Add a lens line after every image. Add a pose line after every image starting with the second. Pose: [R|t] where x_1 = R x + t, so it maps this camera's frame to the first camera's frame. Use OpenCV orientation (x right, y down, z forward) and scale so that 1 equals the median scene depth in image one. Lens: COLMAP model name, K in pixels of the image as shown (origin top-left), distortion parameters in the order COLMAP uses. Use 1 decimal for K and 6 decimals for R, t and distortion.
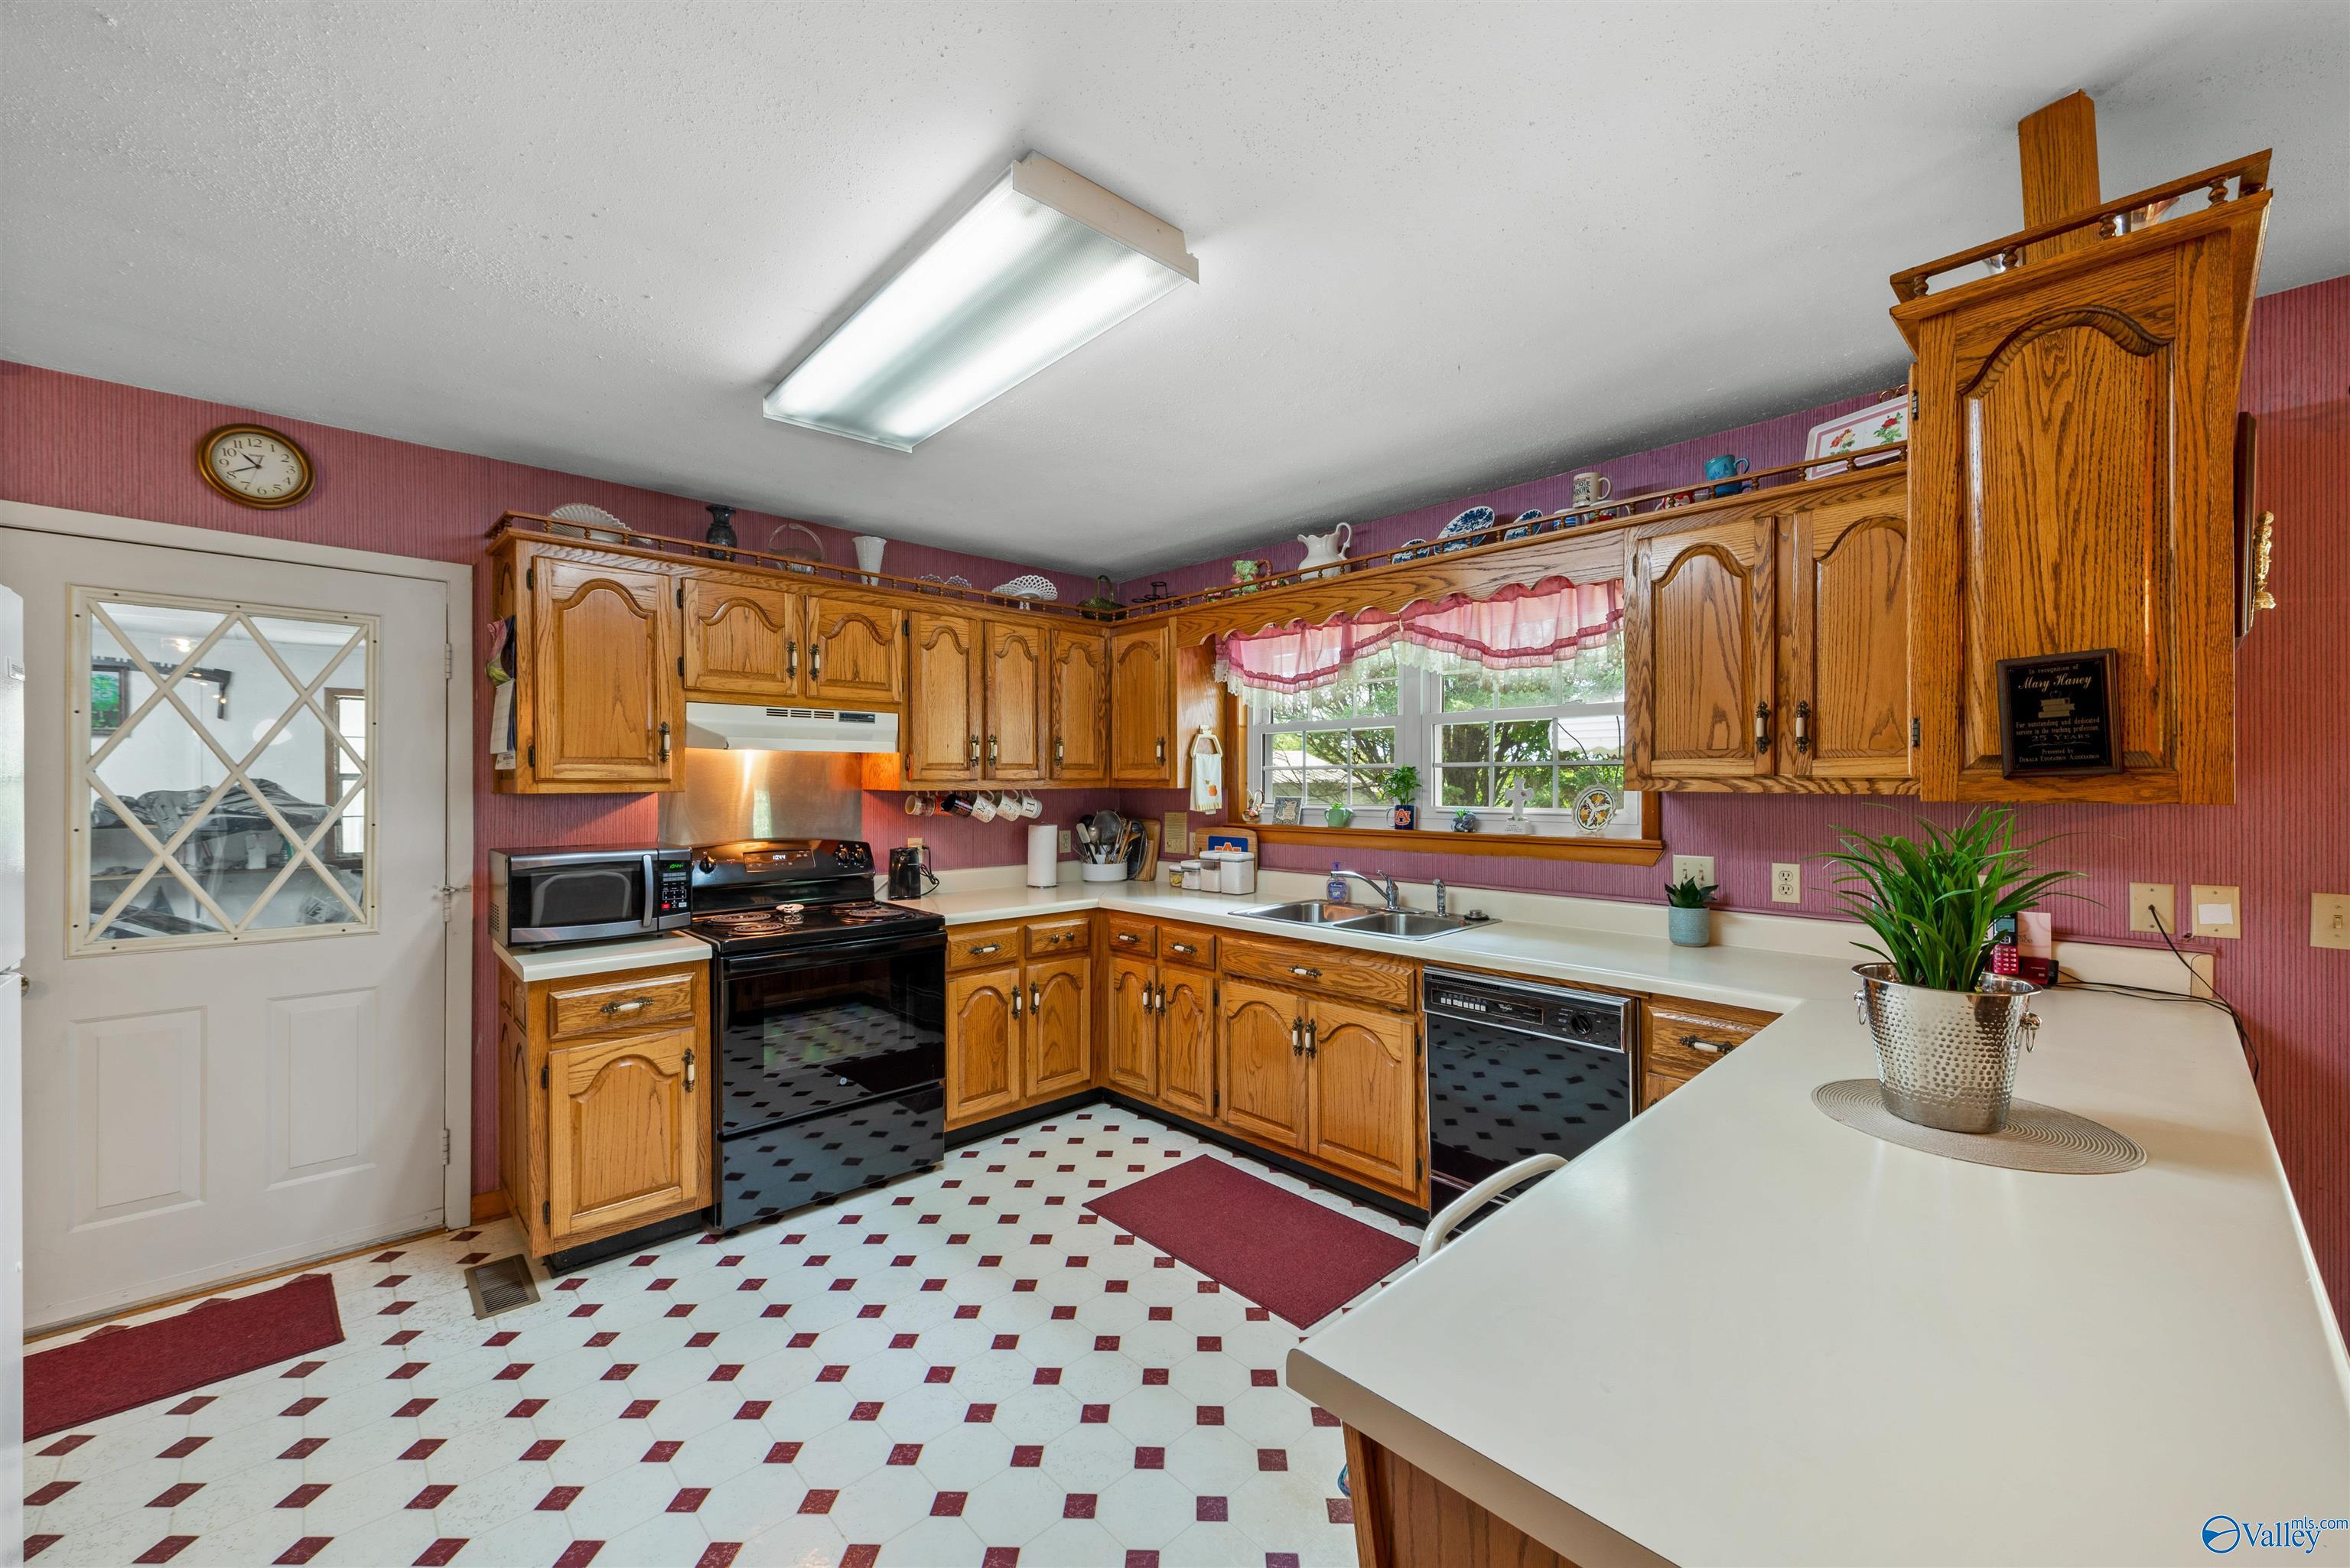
lens RADIAL K [[921.2, 0, 1180.1], [0, 921.2, 780.4], [0, 0, 1]] dist [0.002909, -0.000320]
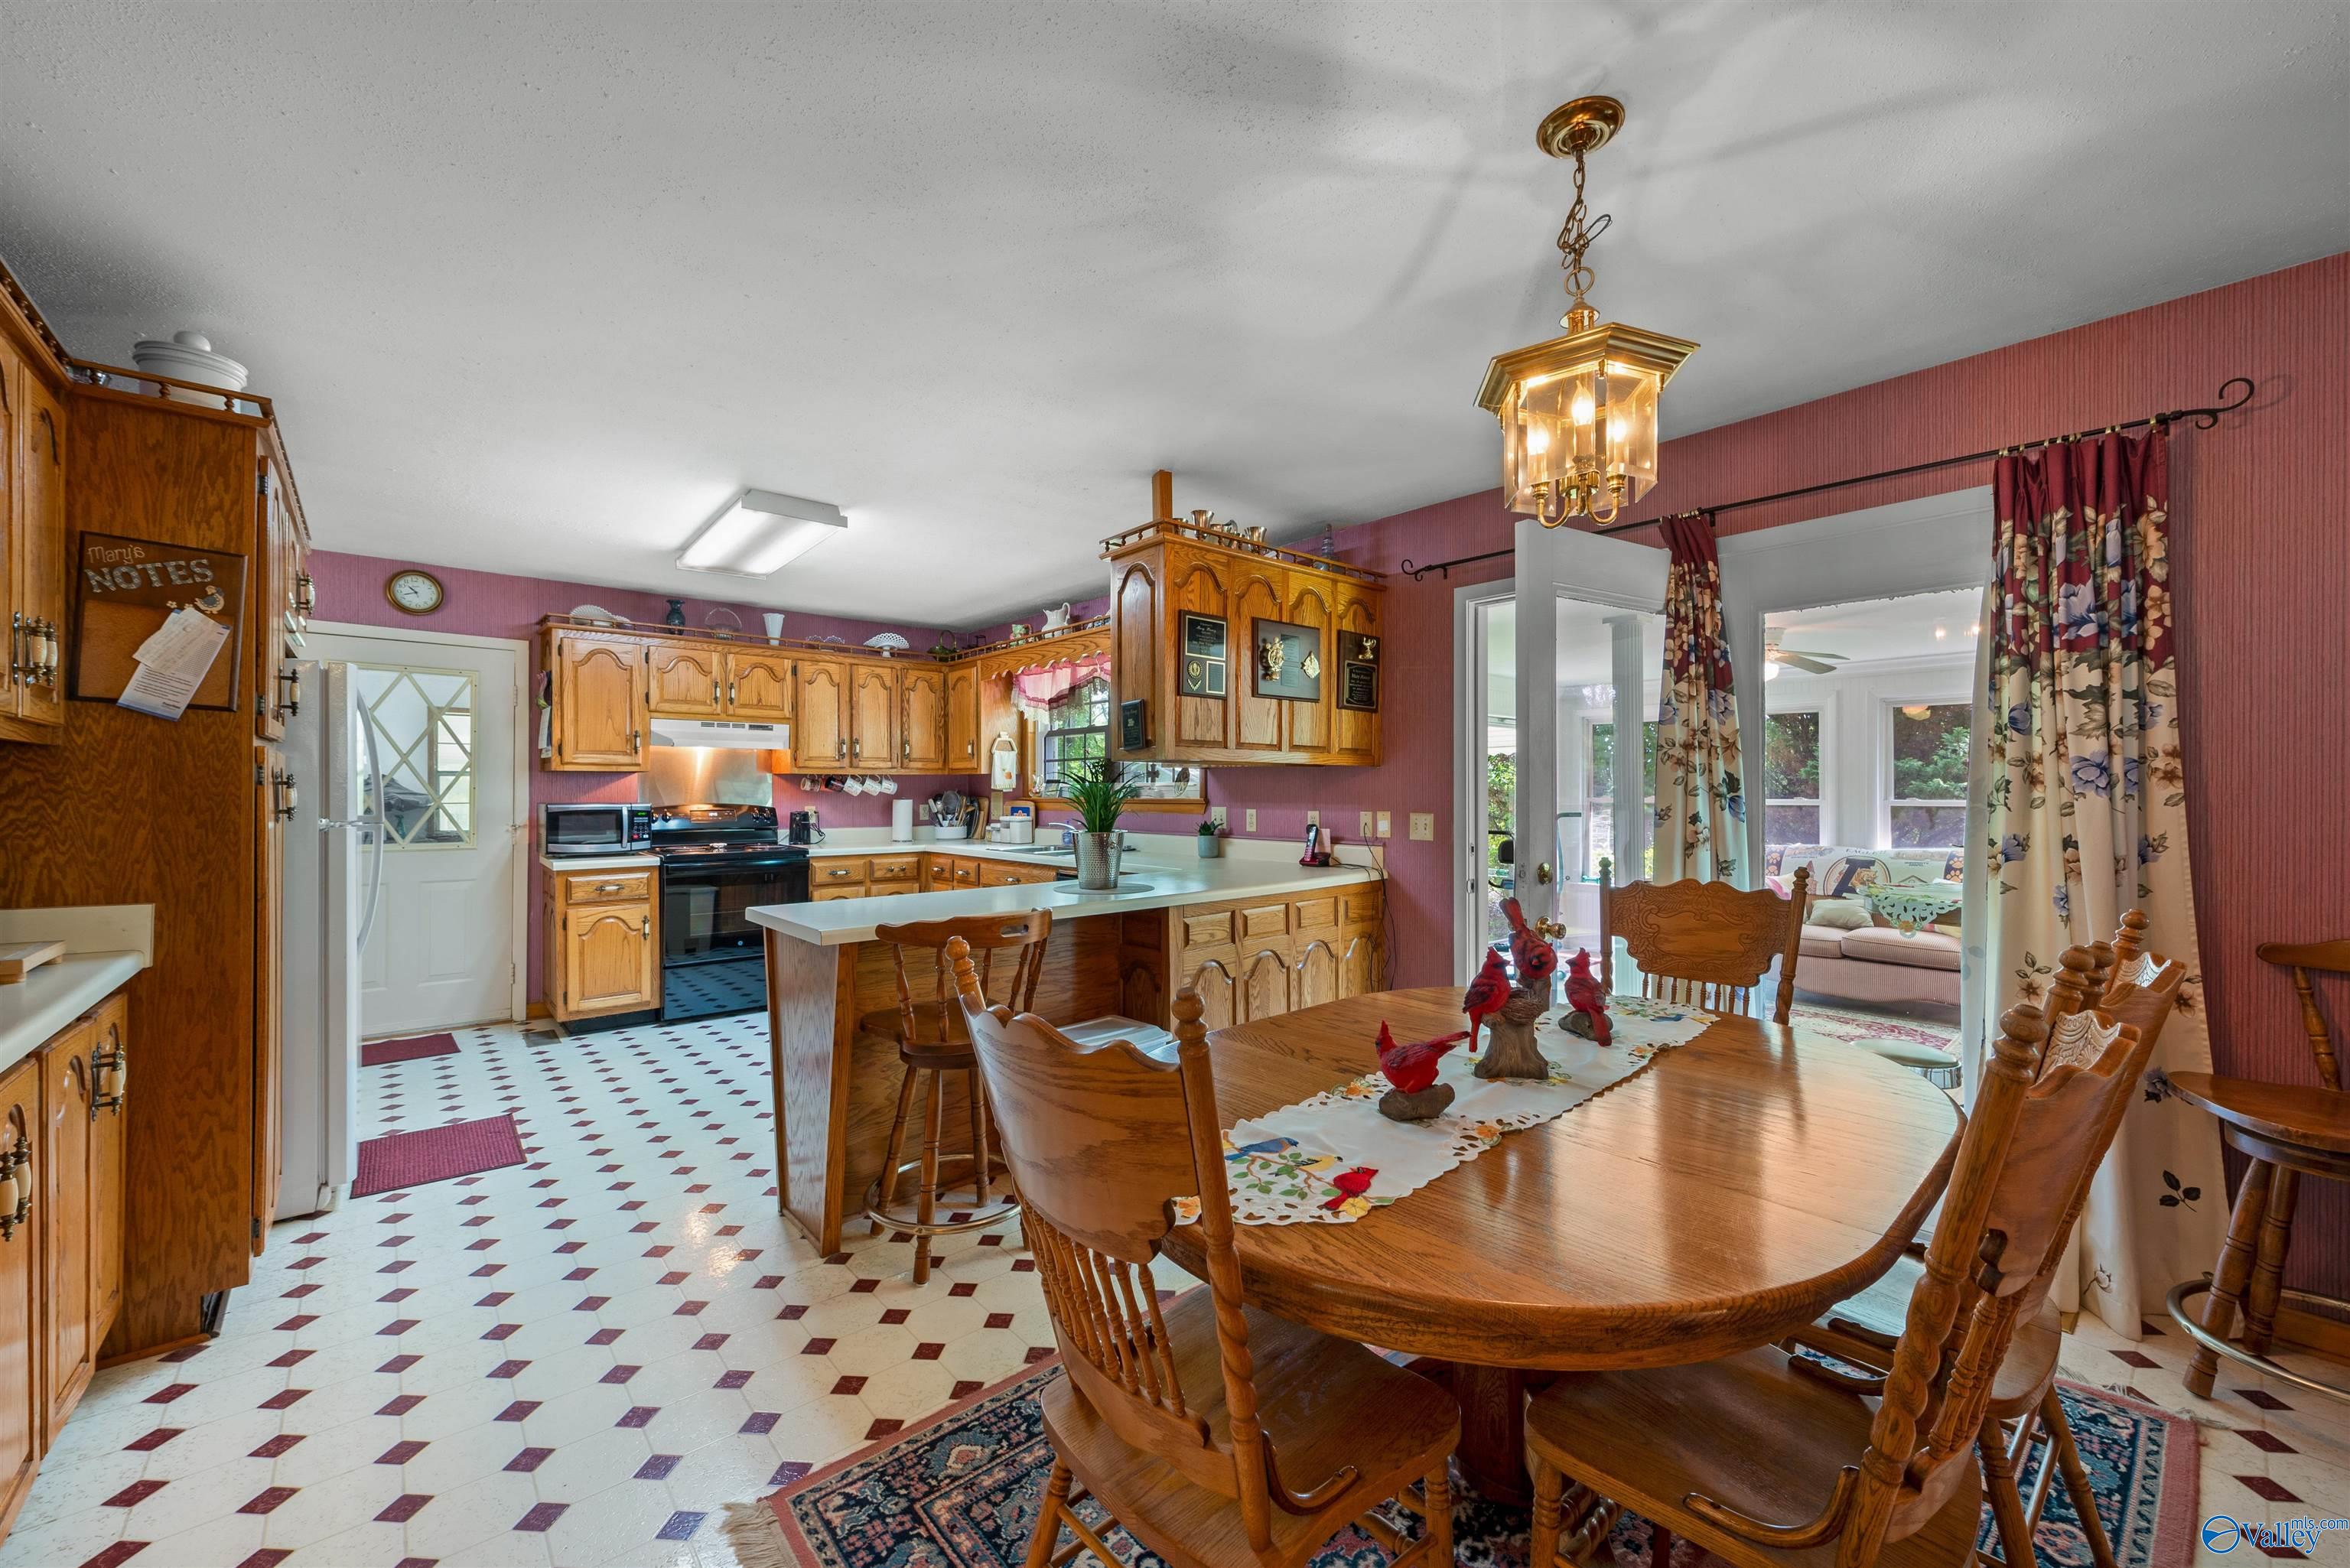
lens RADIAL K [[921.2, 0, 1182.5], [0, 921.2, 782.6], [0, 0, 1]] dist [0.002909, -0.000320]
pose [[0.998931, -0.000017, -0.046221, 0.498729], [-0.000331, 0.999972, -0.007525, 0.043312], [0.046220, 0.007532, 0.998903, -0.622111]]
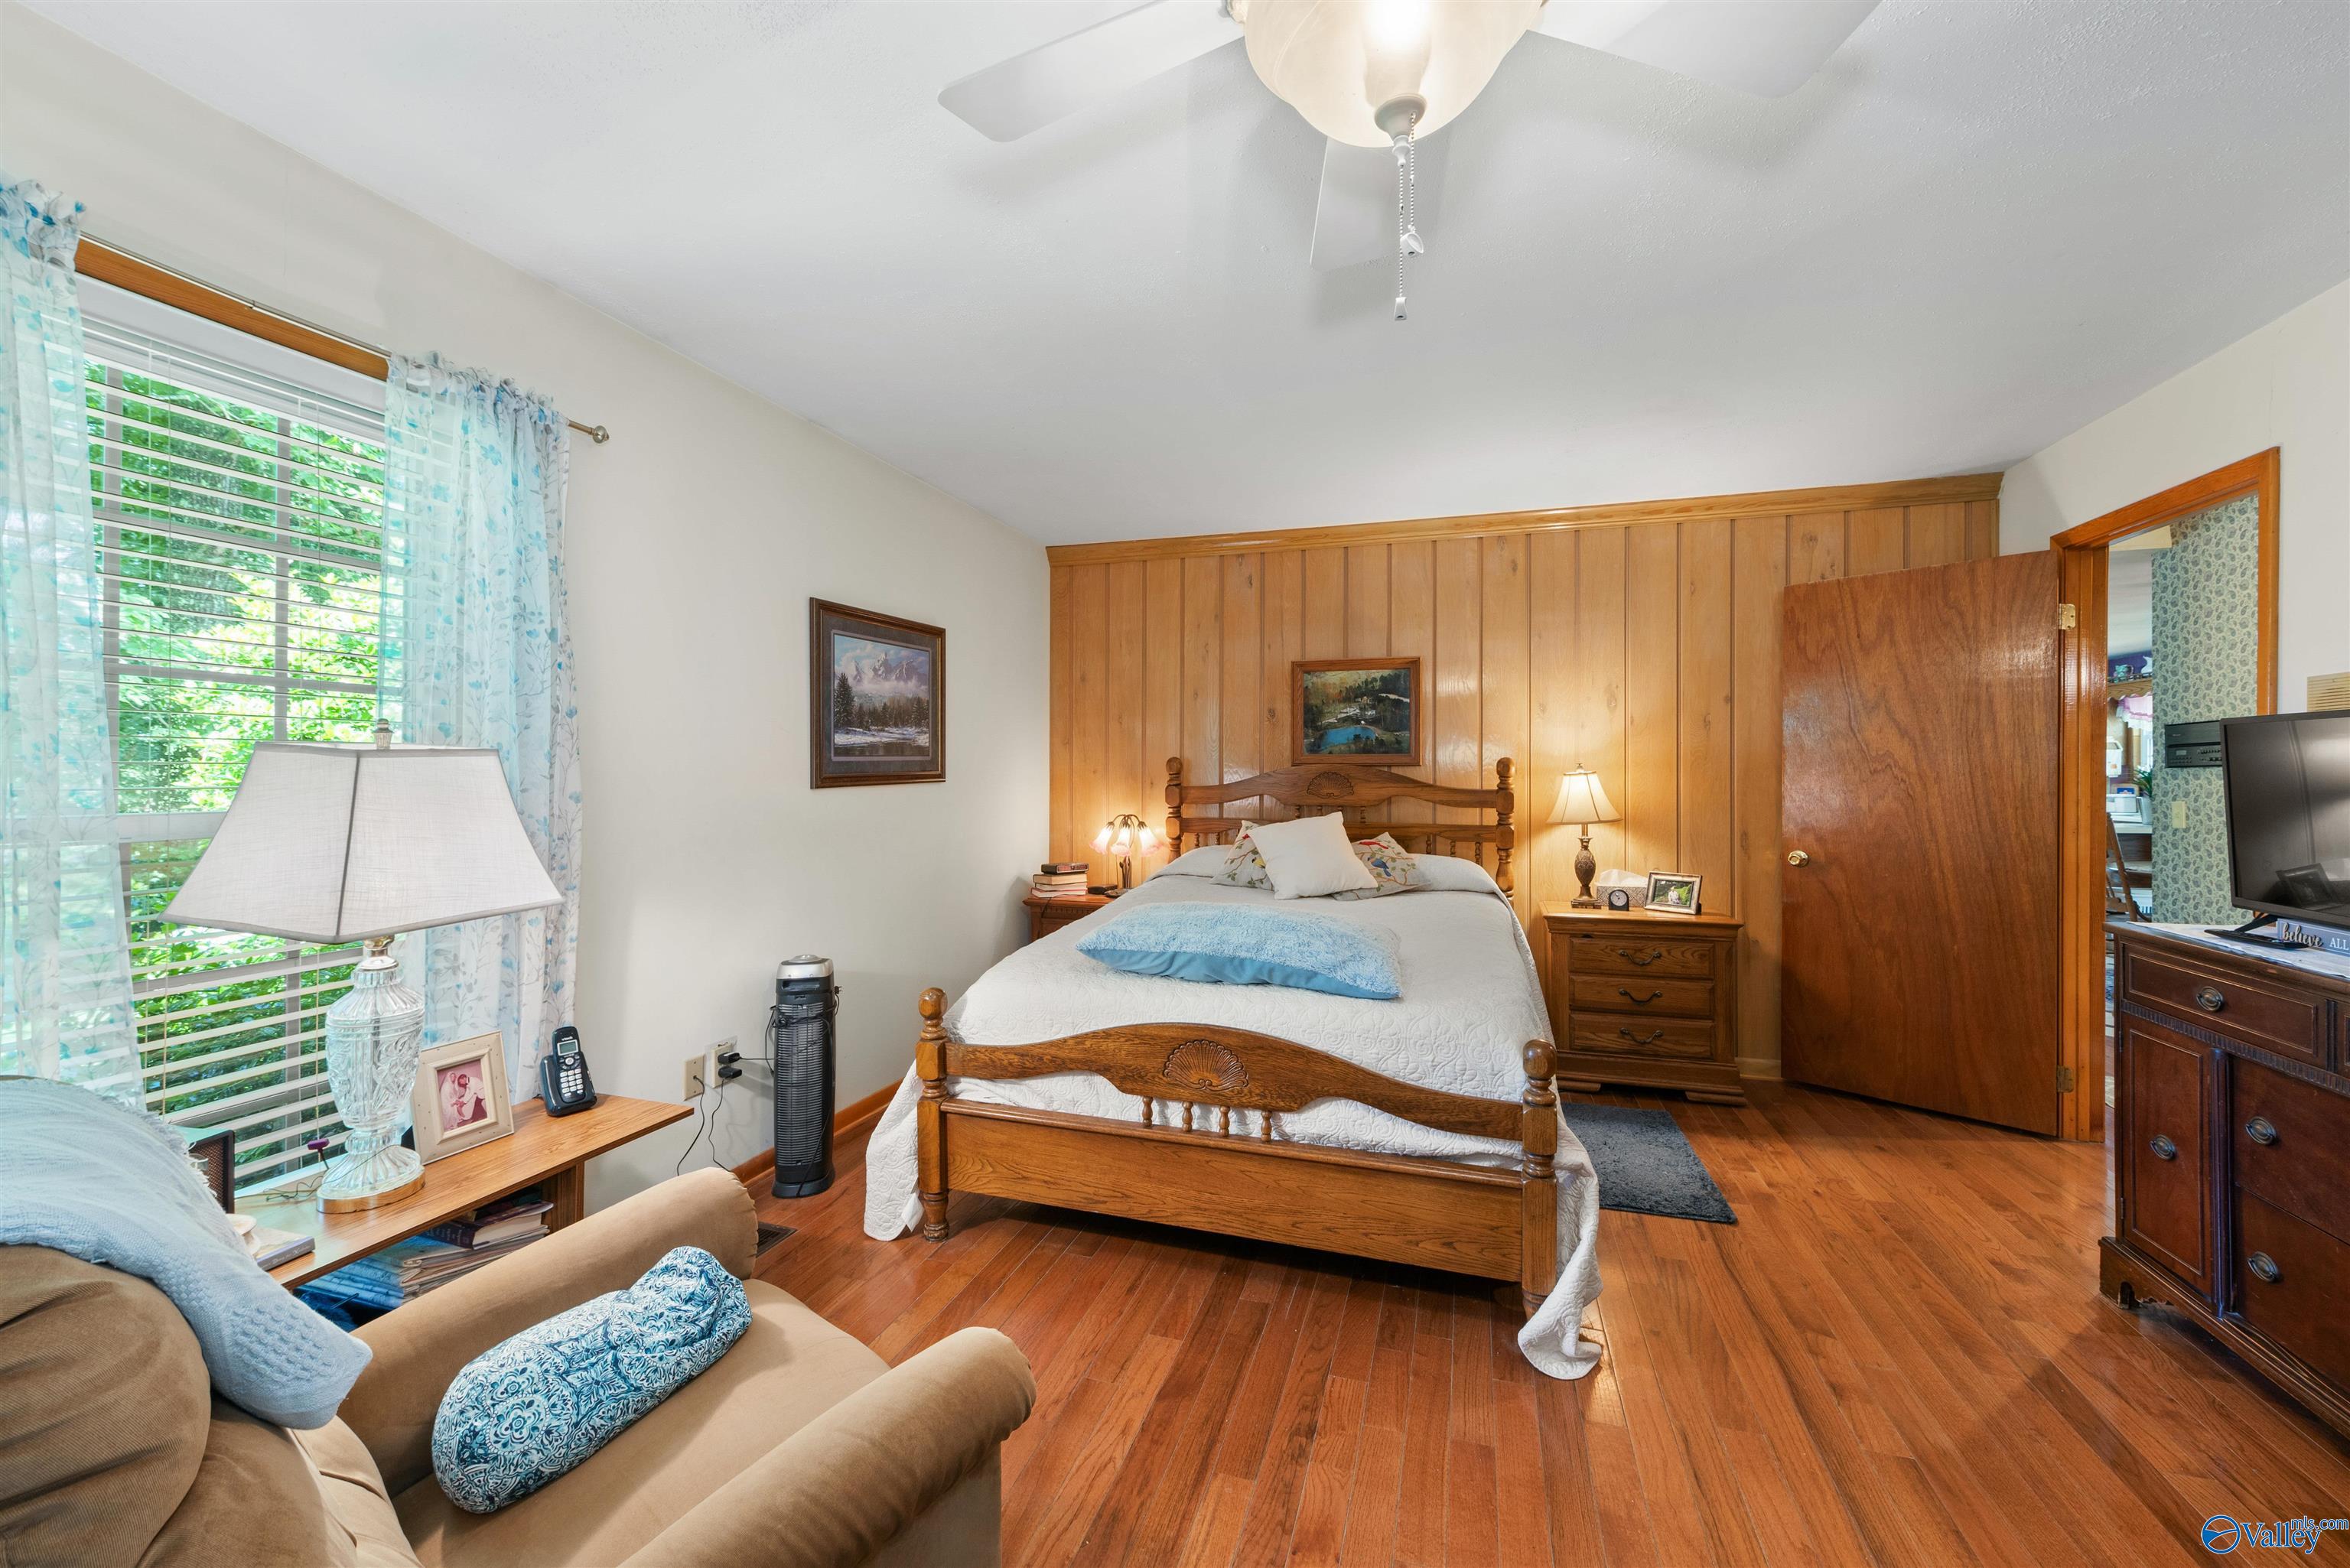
lens RADIAL K [[921.2, 0, 1177.2], [0, 921.2, 769.8], [0, 0, 1]] dist [0.002909, -0.000320]
pose [[0.477295, 0.002920, -0.878738, 1.172277], [-0.003768, 0.999992, 0.001277, 0.032018], [0.878735, 0.002701, 0.477303, -2.619779]]
